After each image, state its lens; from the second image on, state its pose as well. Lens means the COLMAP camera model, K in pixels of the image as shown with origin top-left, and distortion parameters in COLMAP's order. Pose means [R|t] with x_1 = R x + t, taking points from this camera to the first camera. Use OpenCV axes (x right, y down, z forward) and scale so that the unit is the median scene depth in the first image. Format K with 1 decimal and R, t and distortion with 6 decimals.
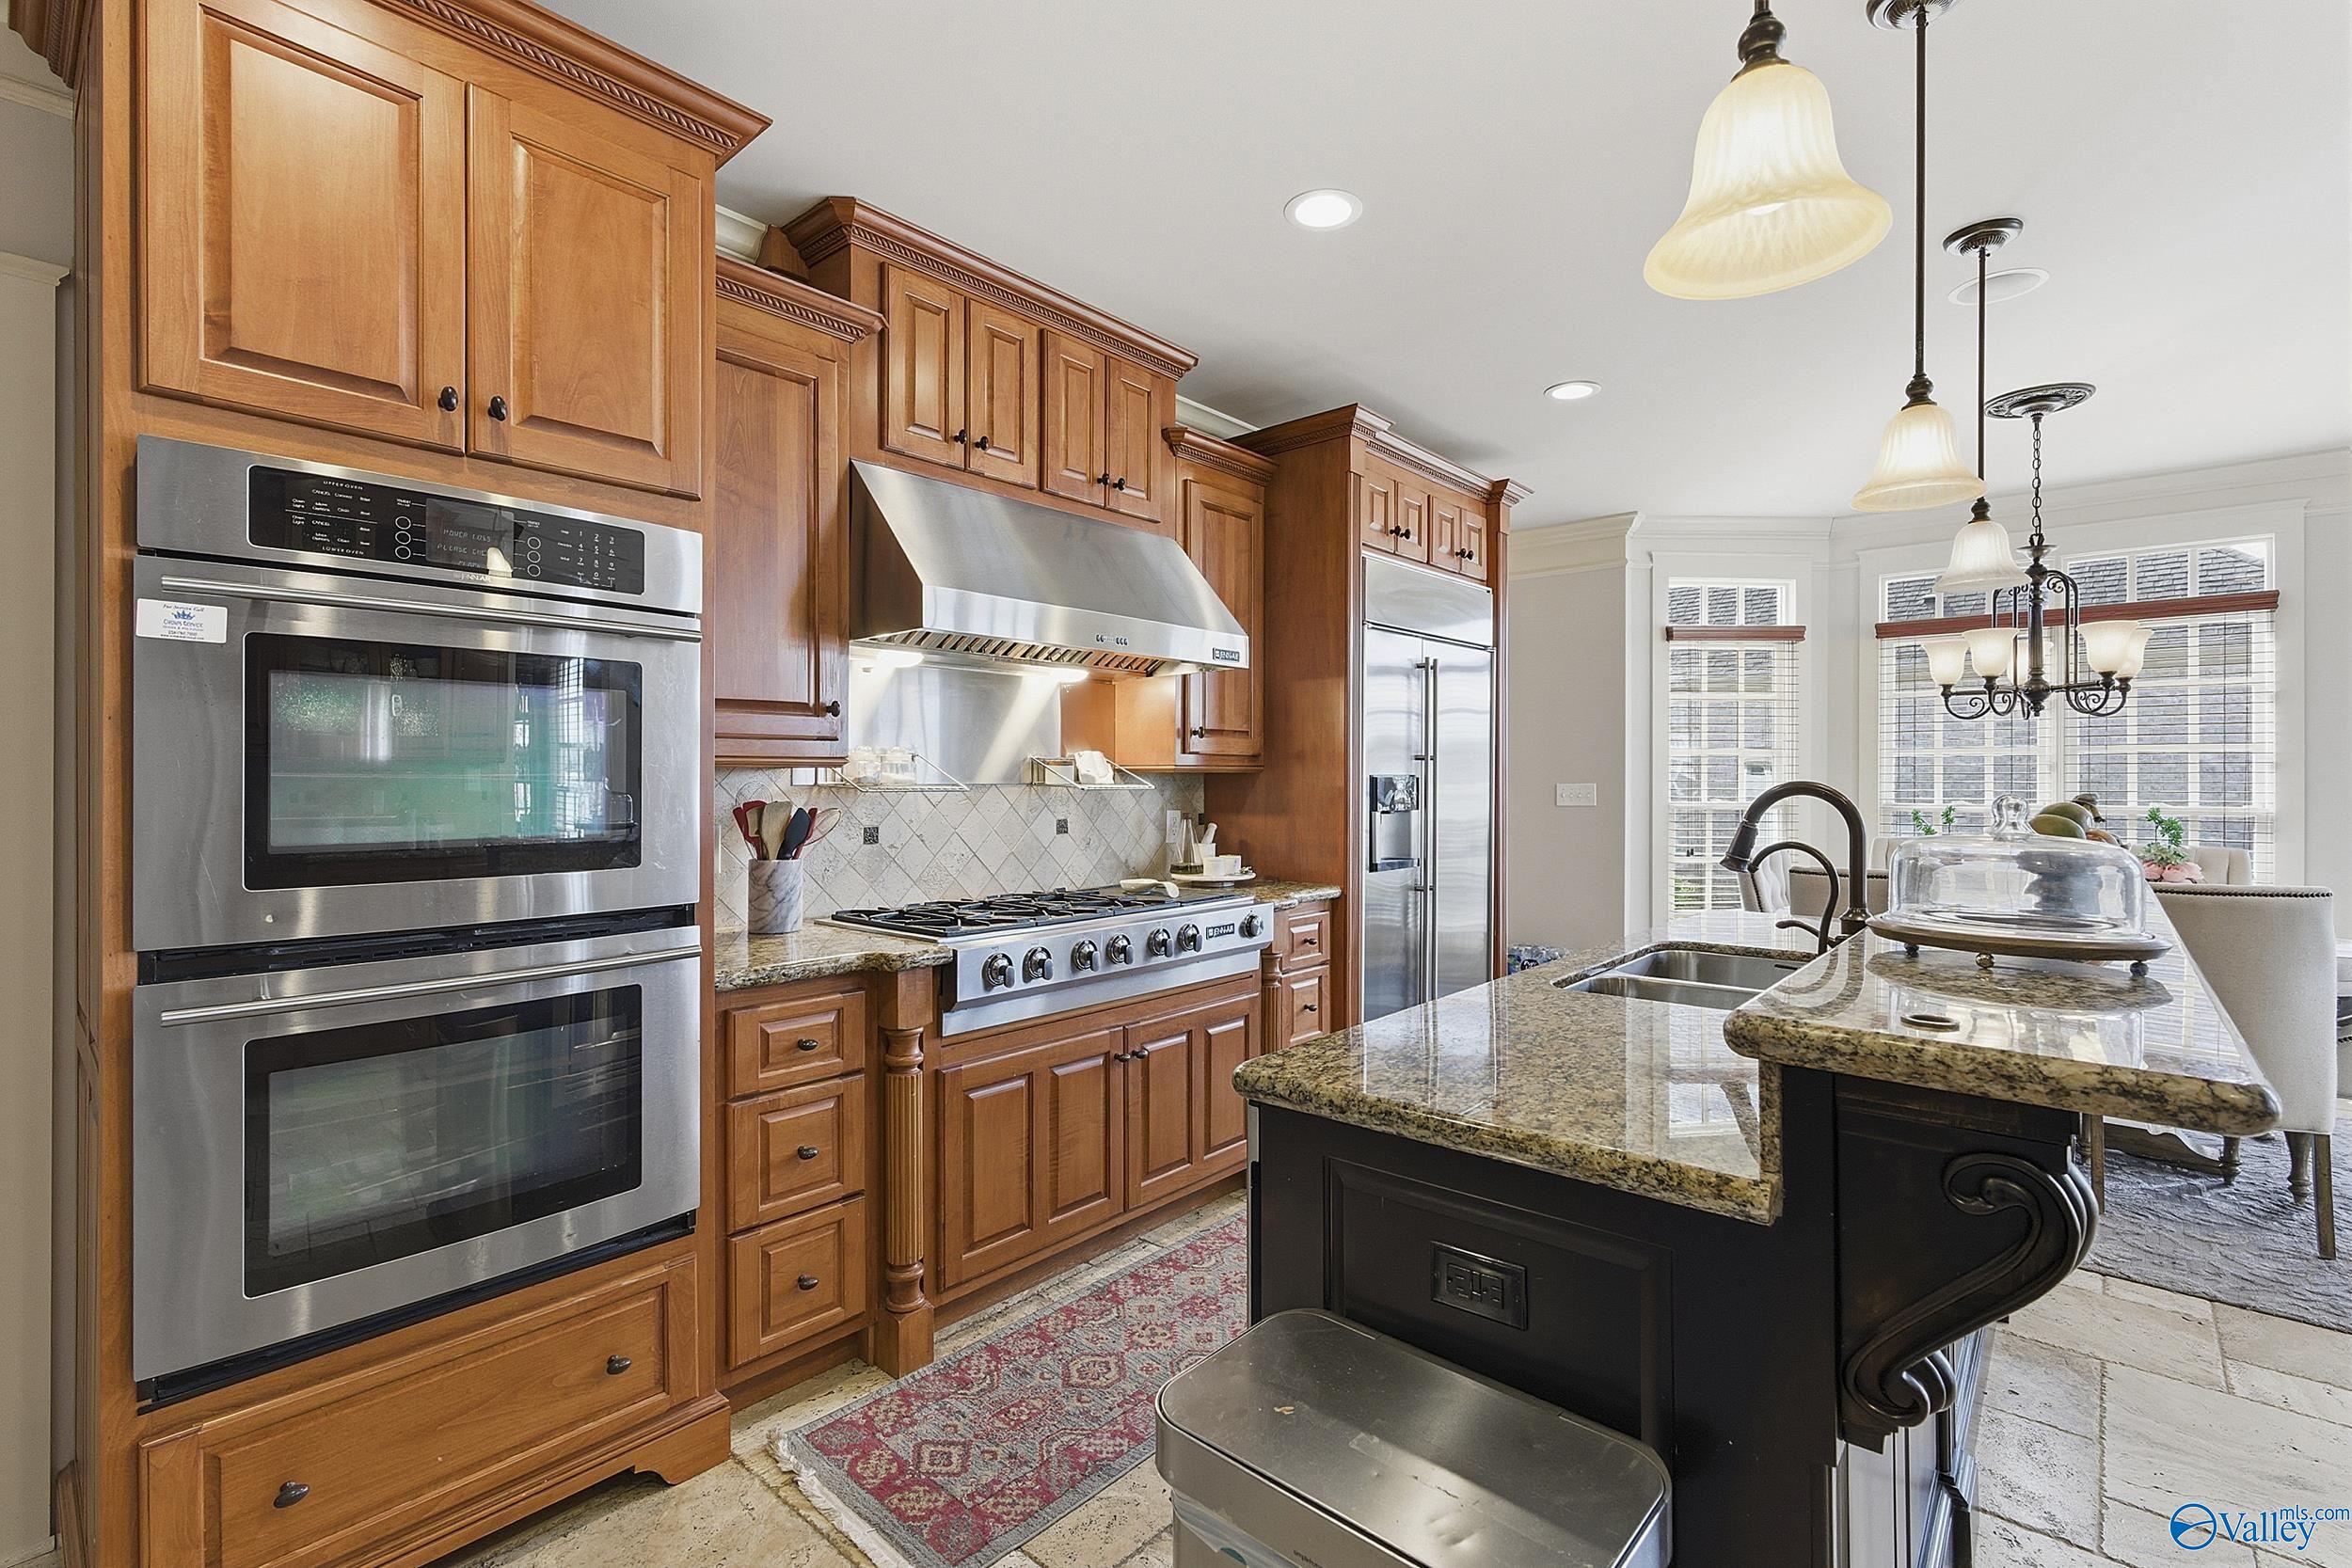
lens RADIAL K [[1061.7, 0, 1185.9], [0, 1061.7, 780.6], [0, 0, 1]] dist [-0.004941, 0.000098]
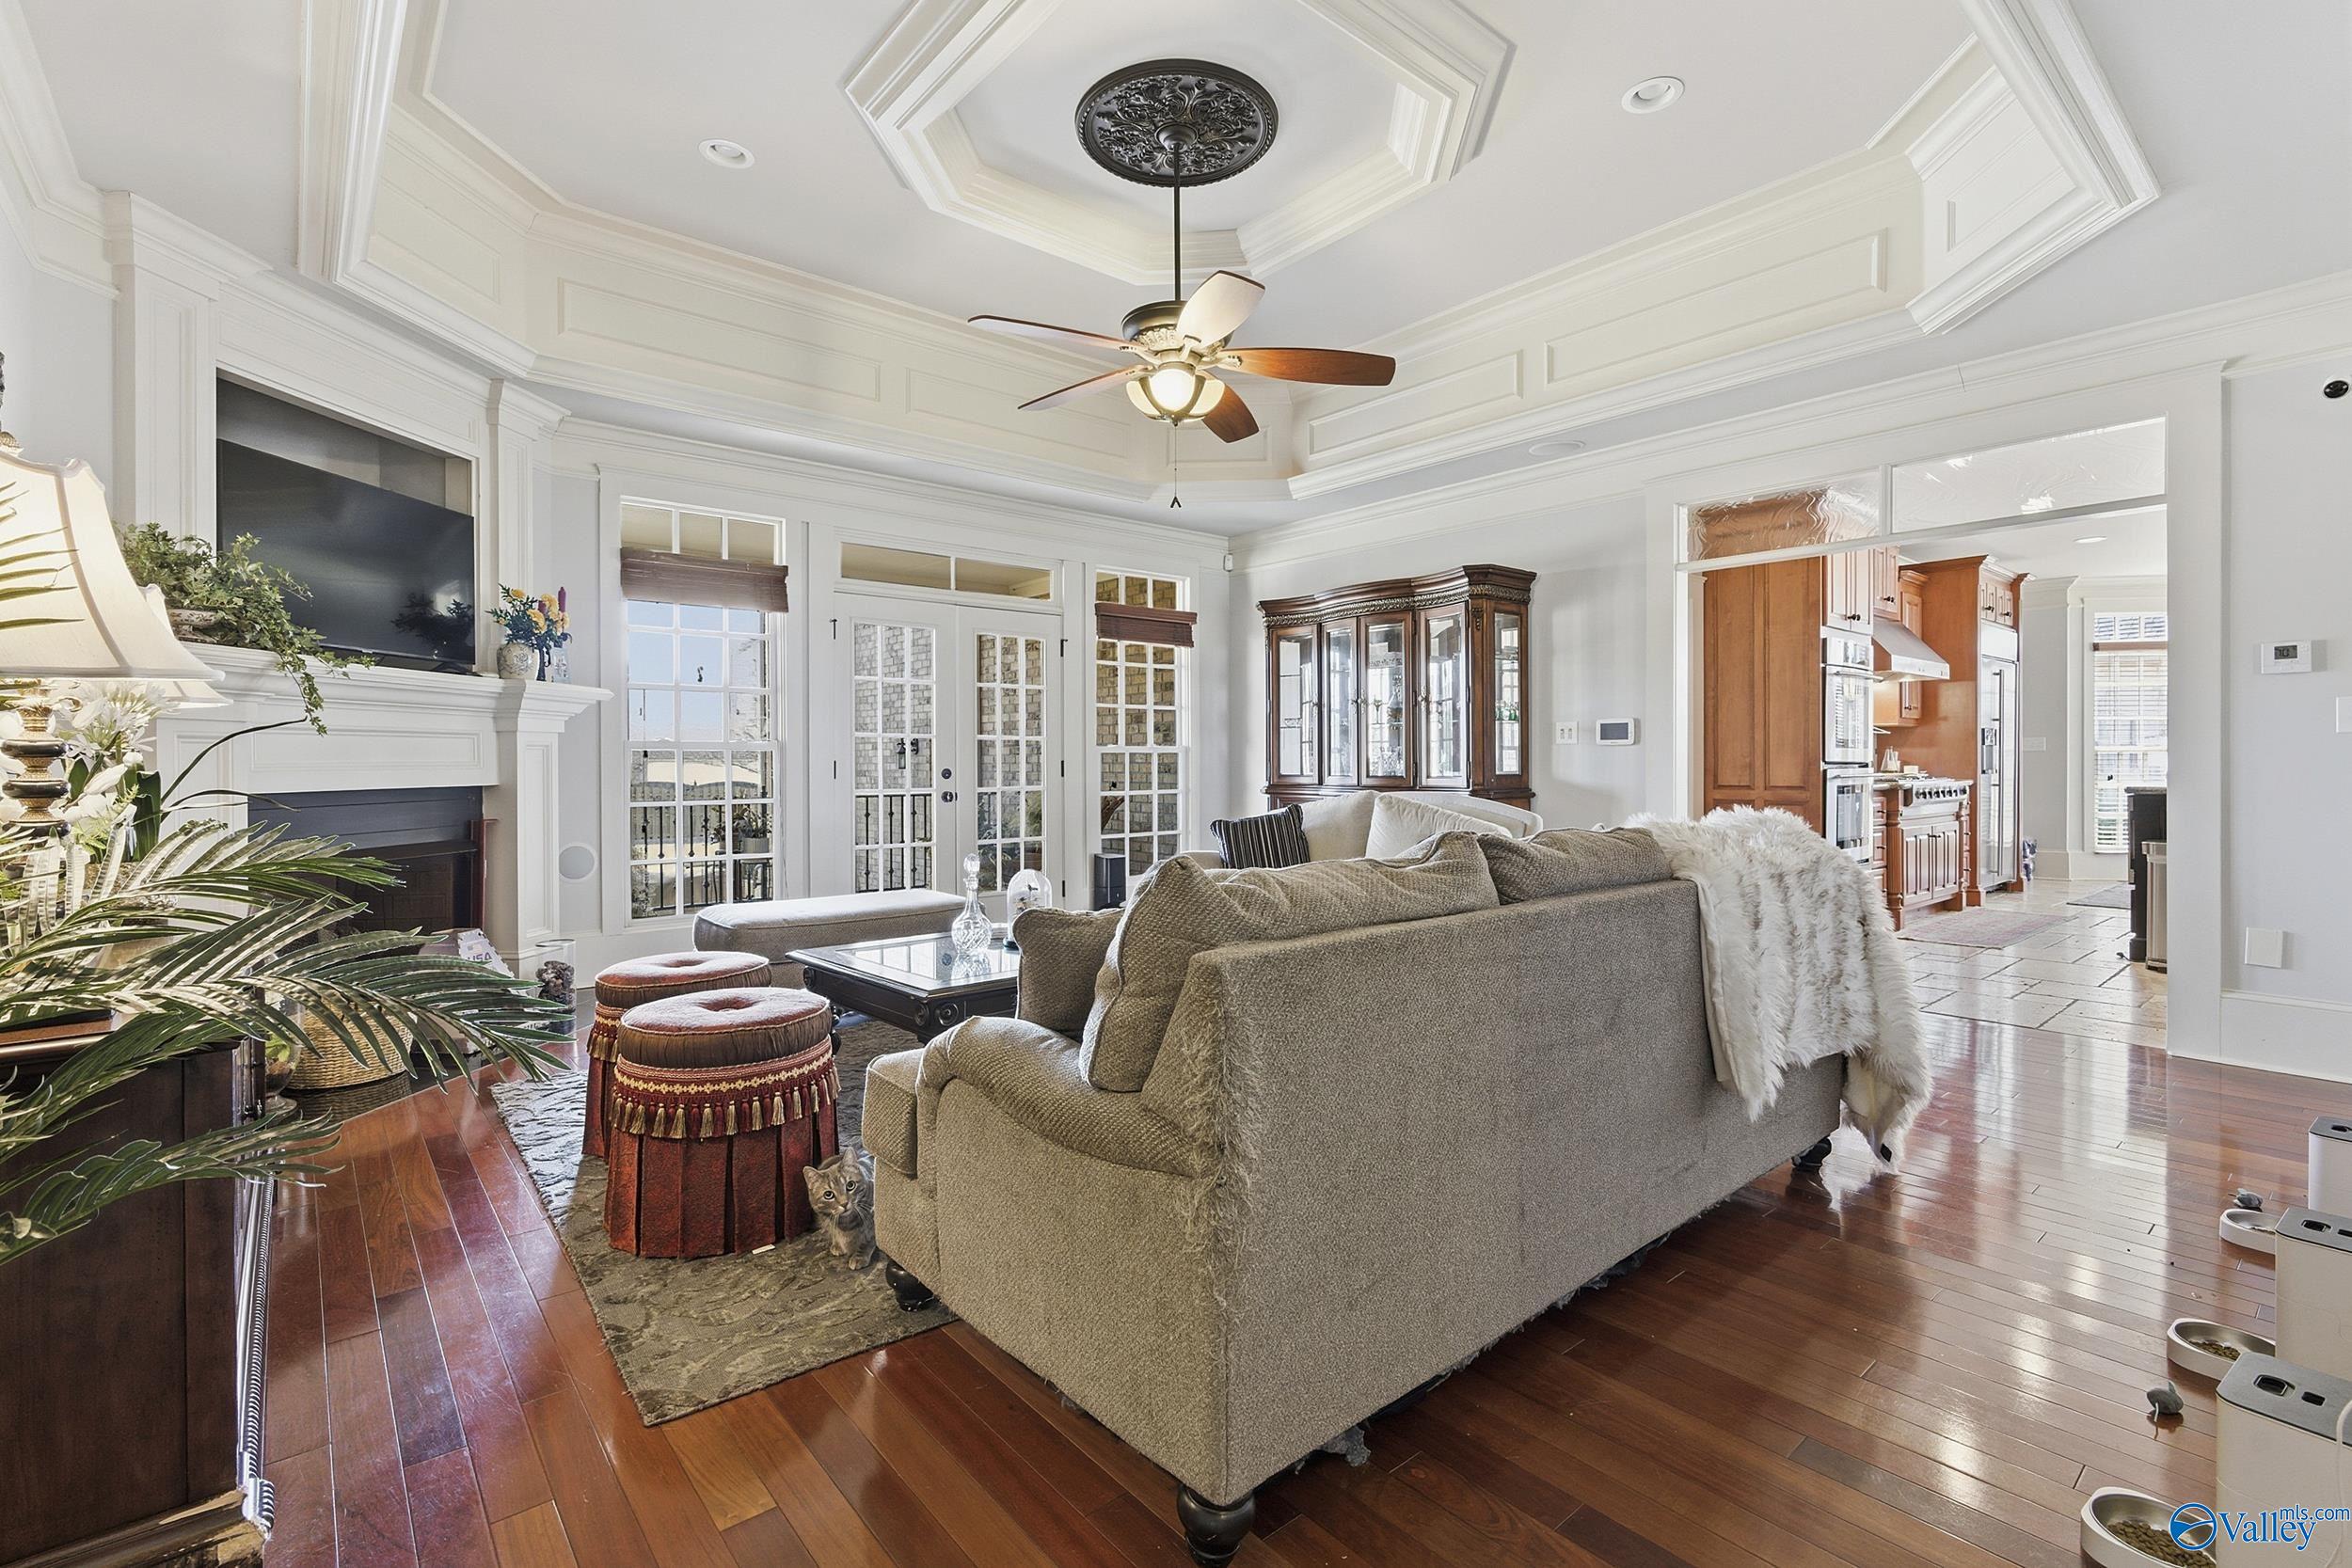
lens RADIAL K [[1061.7, 0, 1174.1], [0, 1061.7, 771.6], [0, 0, 1]] dist [-0.004941, 0.000098]
pose [[0.988286, -0.004711, -0.152541, -1.071101], [0.005975, 0.999952, 0.007829, 0.054868], [0.152497, -0.008649, 0.988266, -1.289928]]
